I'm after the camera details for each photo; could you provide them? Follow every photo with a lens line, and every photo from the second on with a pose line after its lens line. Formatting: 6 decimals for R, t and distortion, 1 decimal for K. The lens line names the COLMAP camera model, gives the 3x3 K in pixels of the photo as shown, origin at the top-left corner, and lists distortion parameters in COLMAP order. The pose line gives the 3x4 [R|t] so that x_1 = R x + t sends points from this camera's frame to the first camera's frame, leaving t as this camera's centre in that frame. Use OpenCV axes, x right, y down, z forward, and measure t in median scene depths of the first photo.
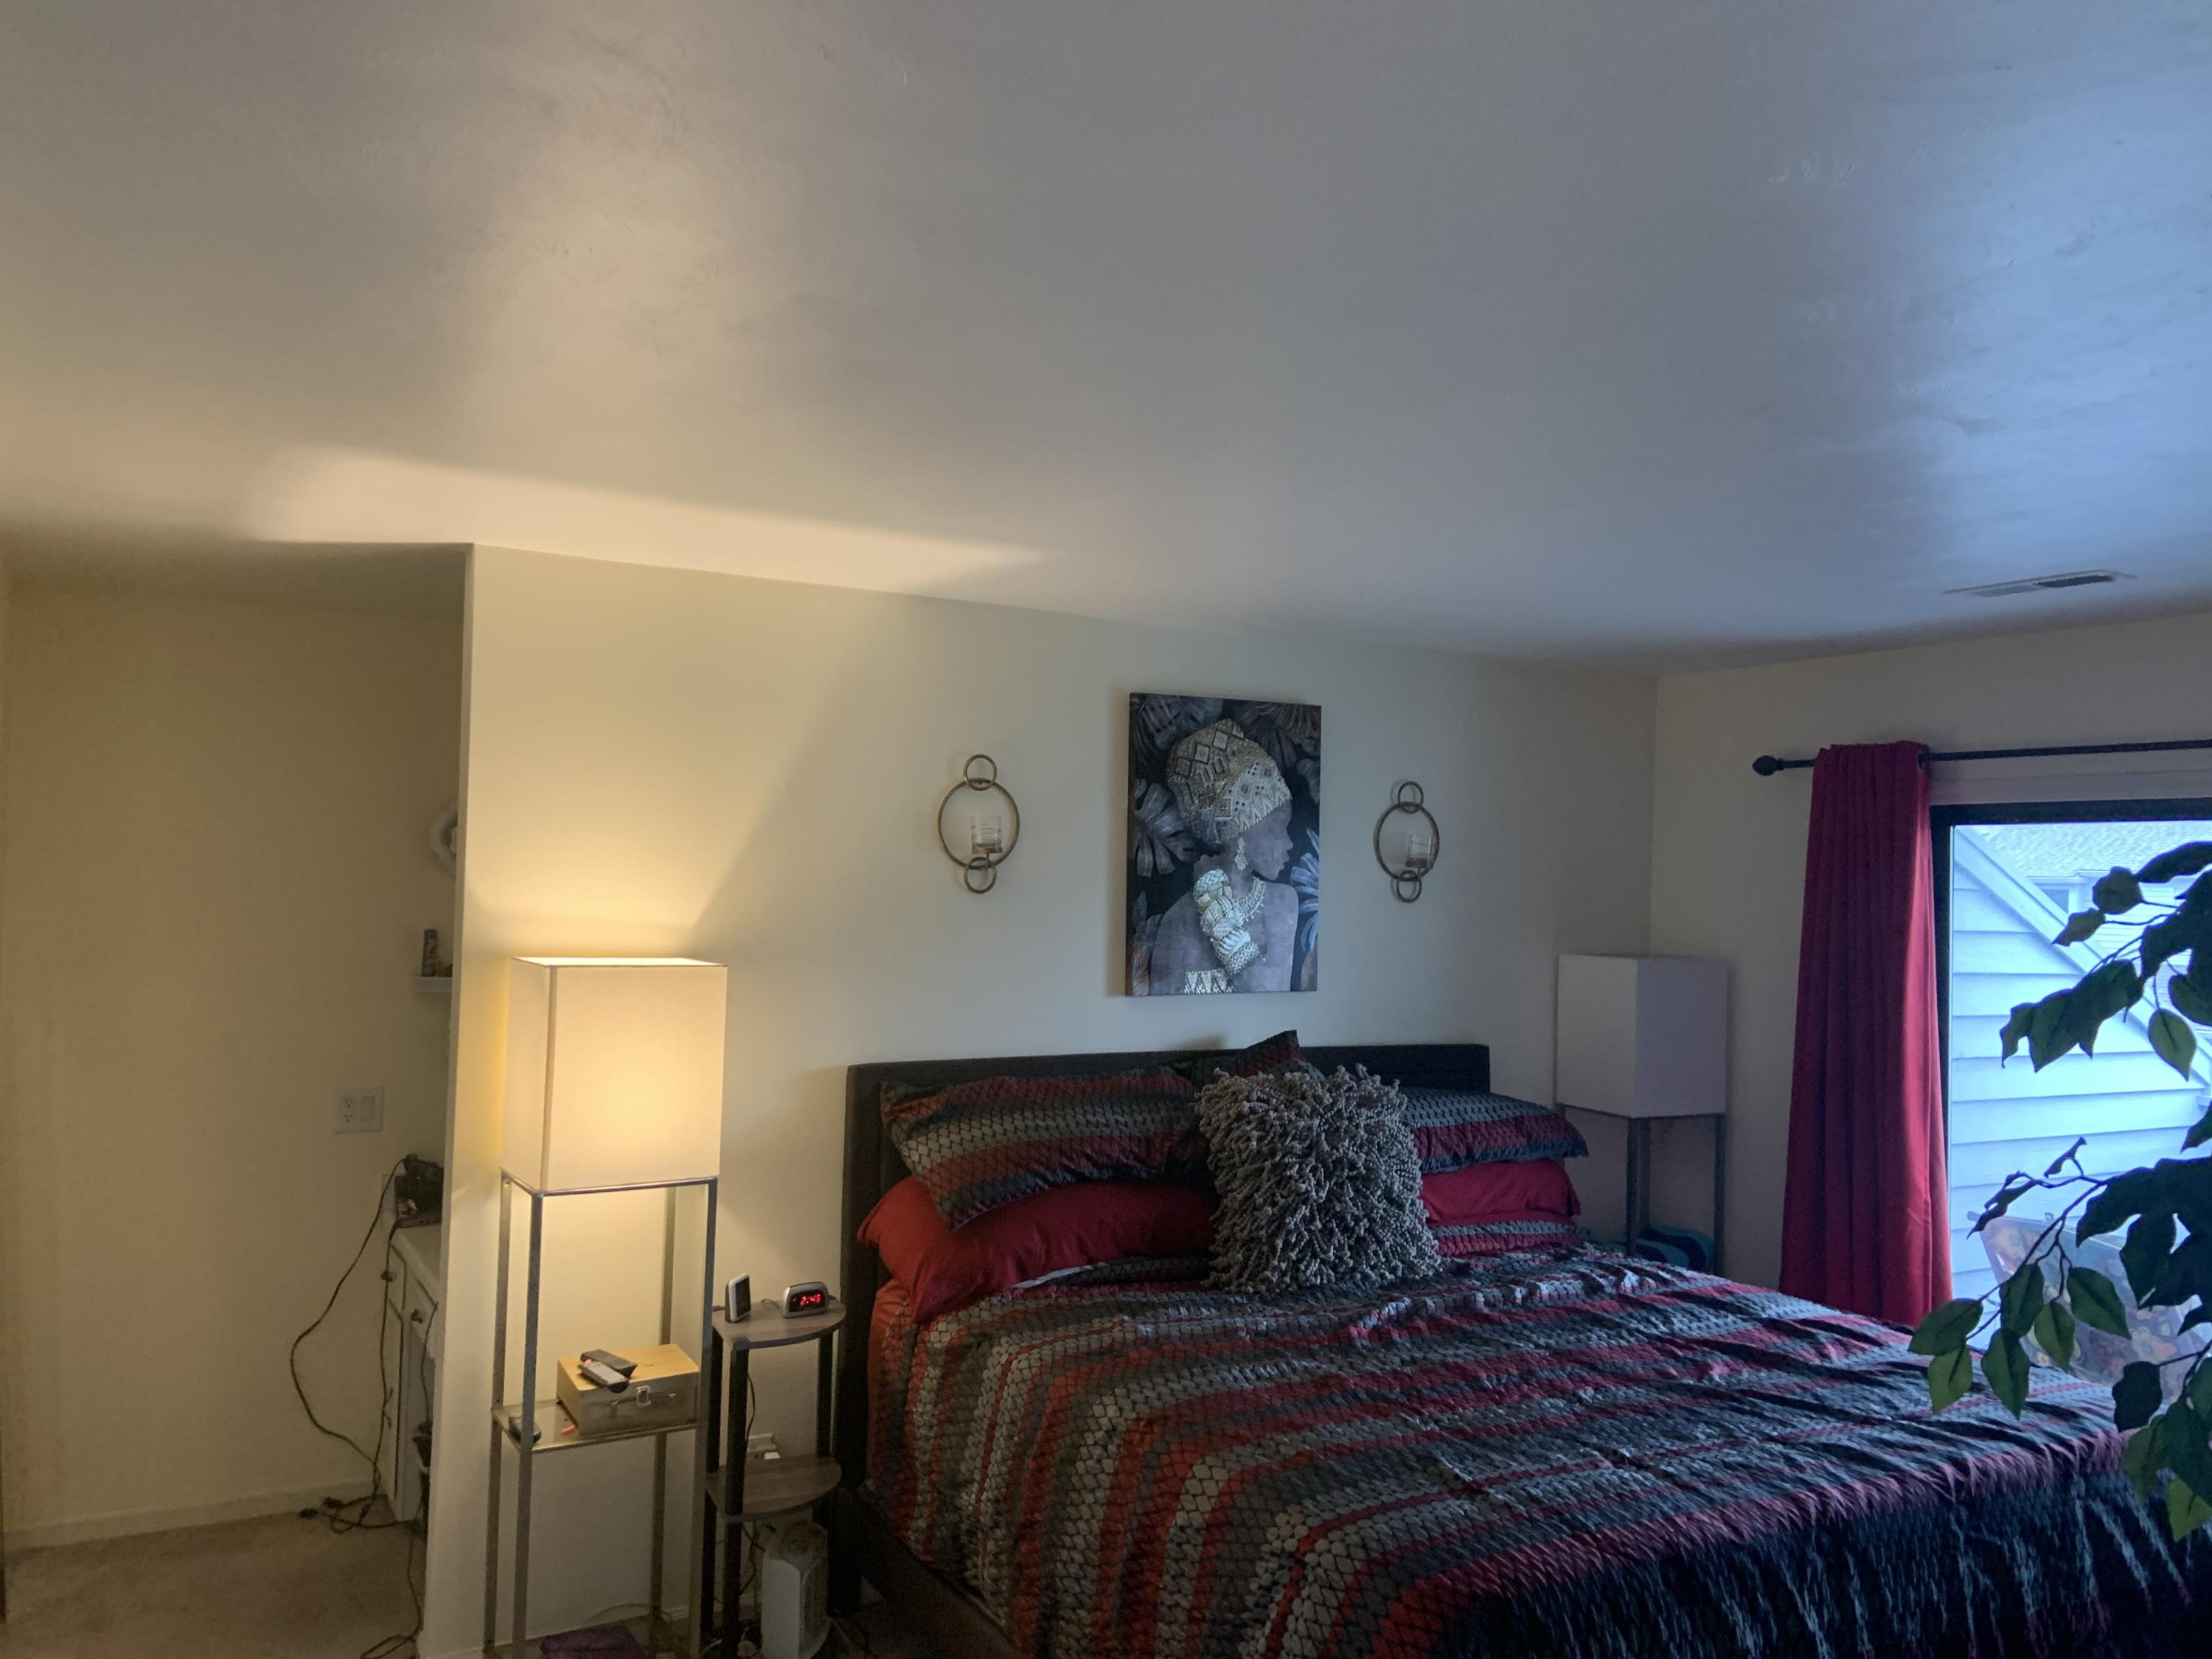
lens RADIAL K [[1661.7, 0, 1104.4], [0, 1661.7, 827.2], [0, 0, 1]] dist [0.047927, -0.000955]
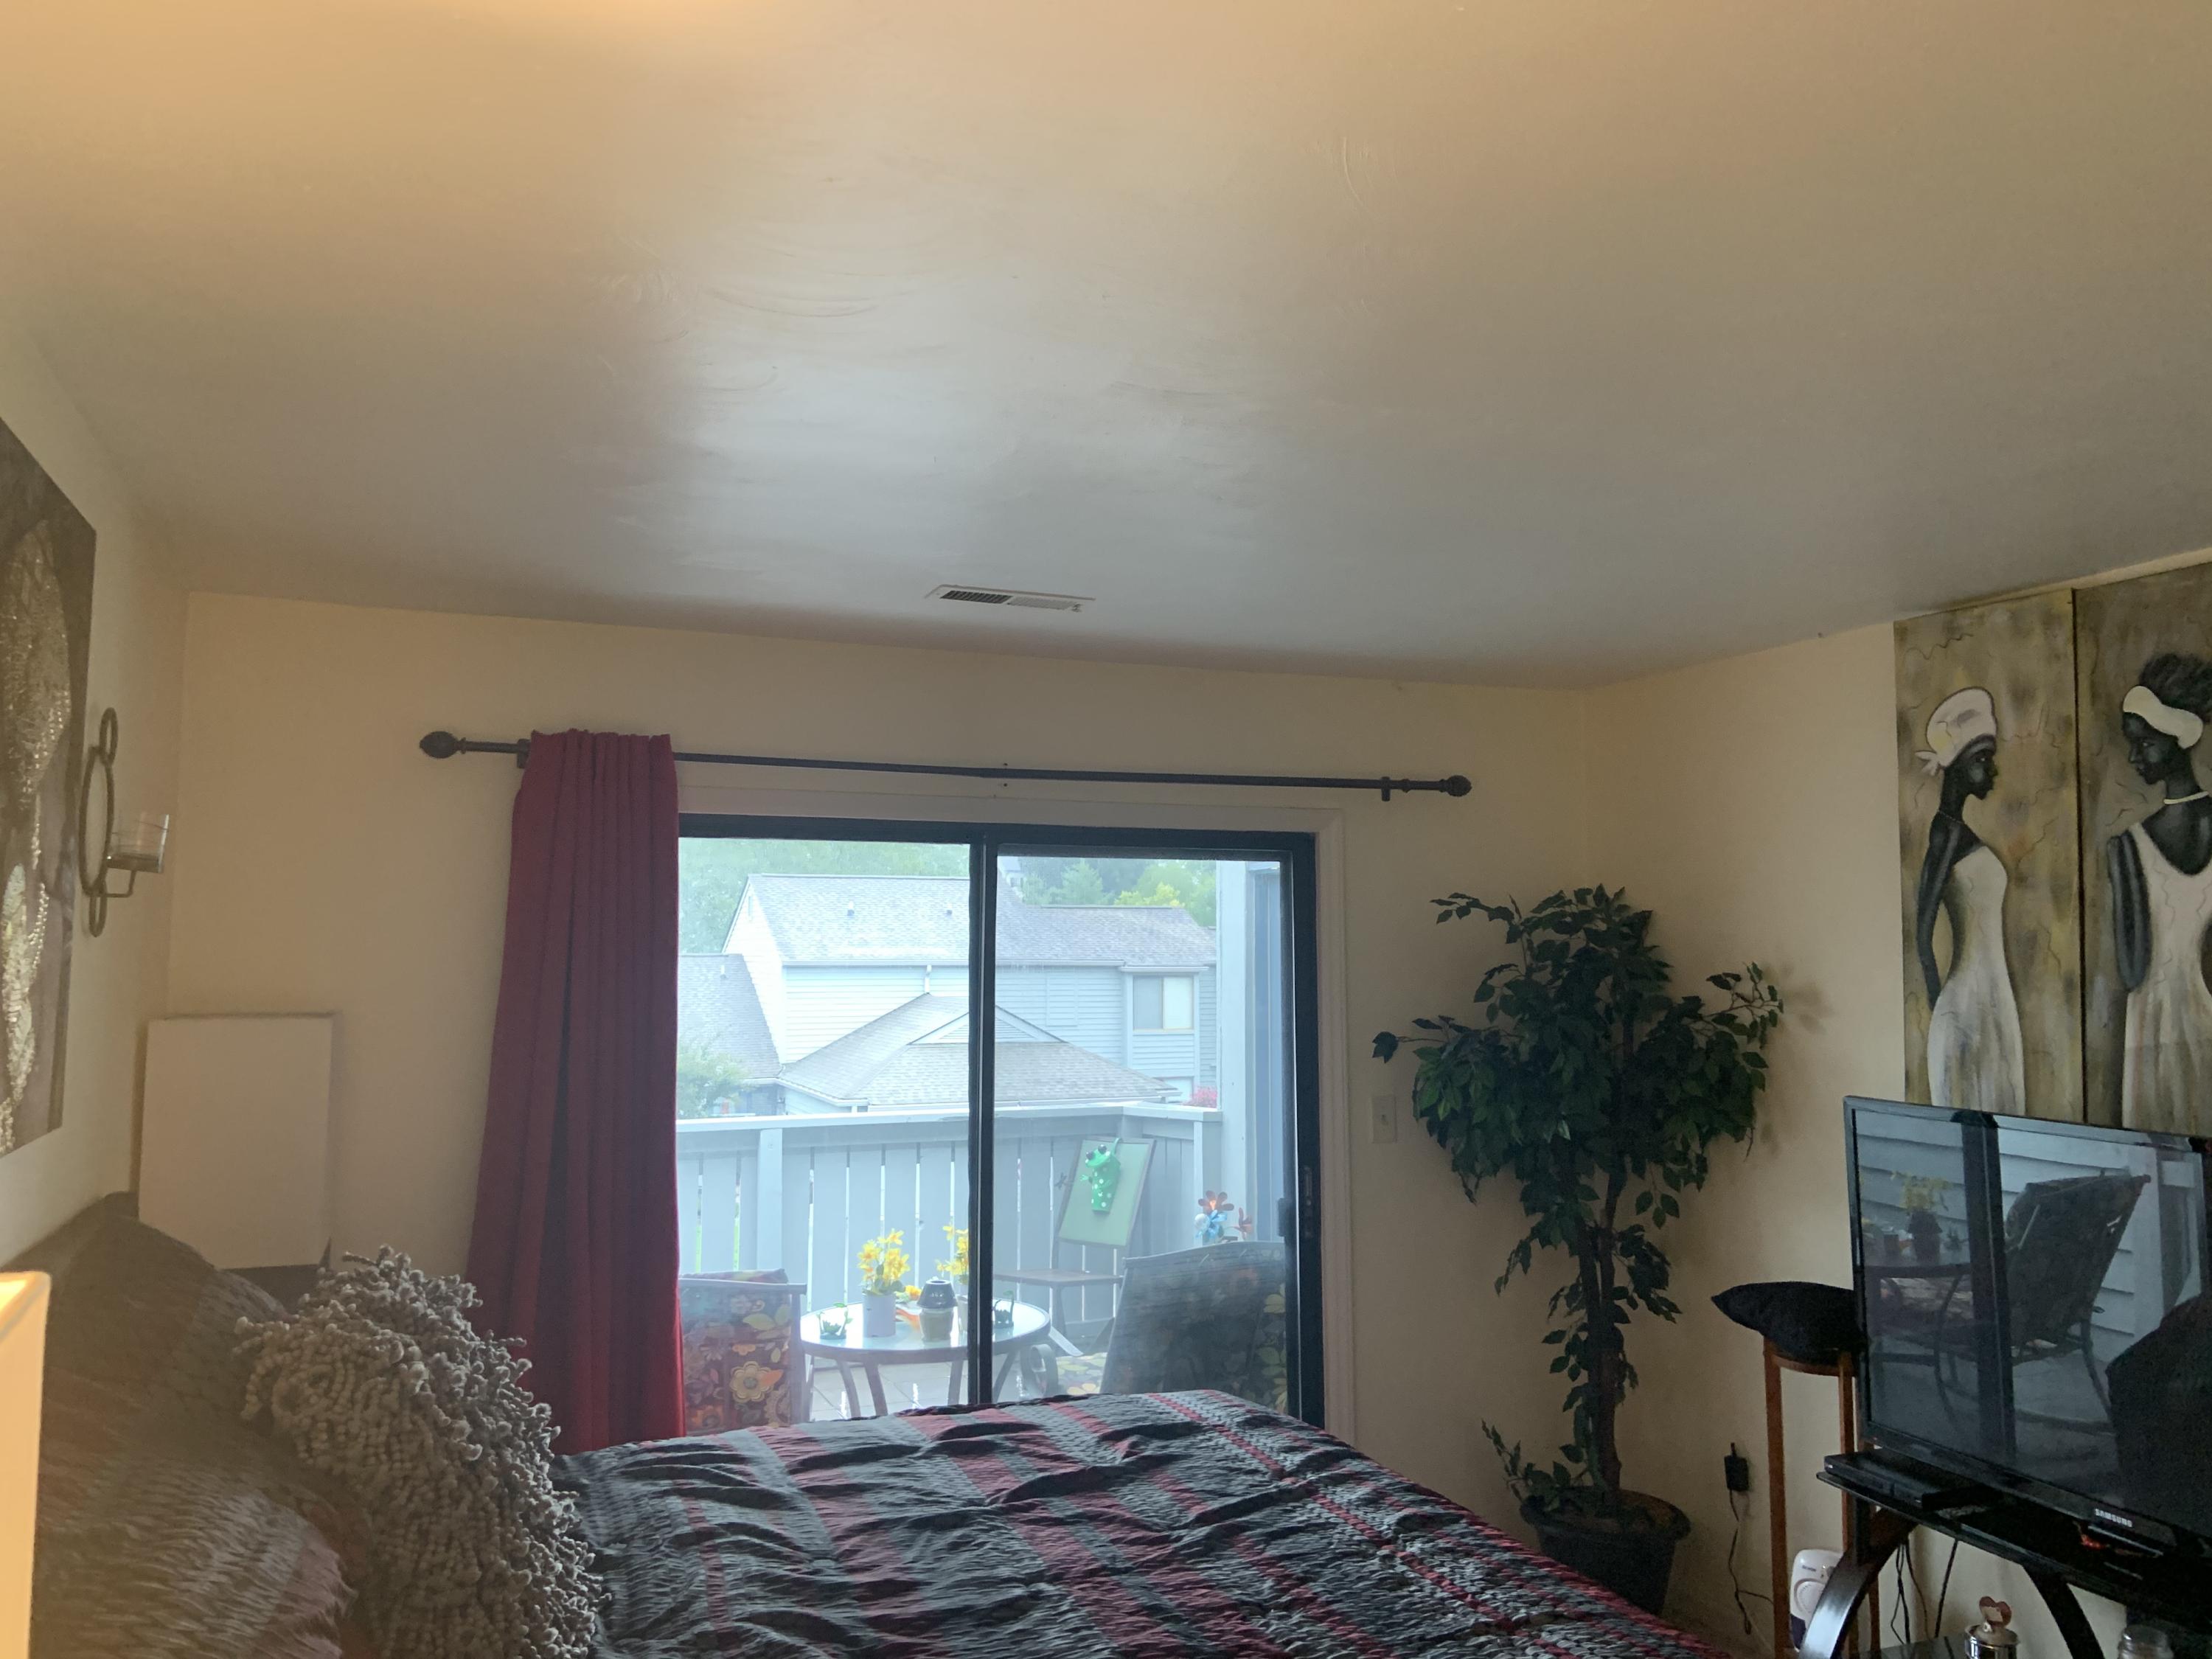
lens RADIAL K [[1661.7, 0, 1104.9], [0, 1661.7, 825.9], [0, 0, 1]] dist [0.047927, -0.000955]
pose [[0.165761, 0.046804, 0.985055, -0.460173], [-0.026388, 0.998726, -0.043013, 0.037432], [-0.985813, -0.018863, 0.166785, 0.951587]]
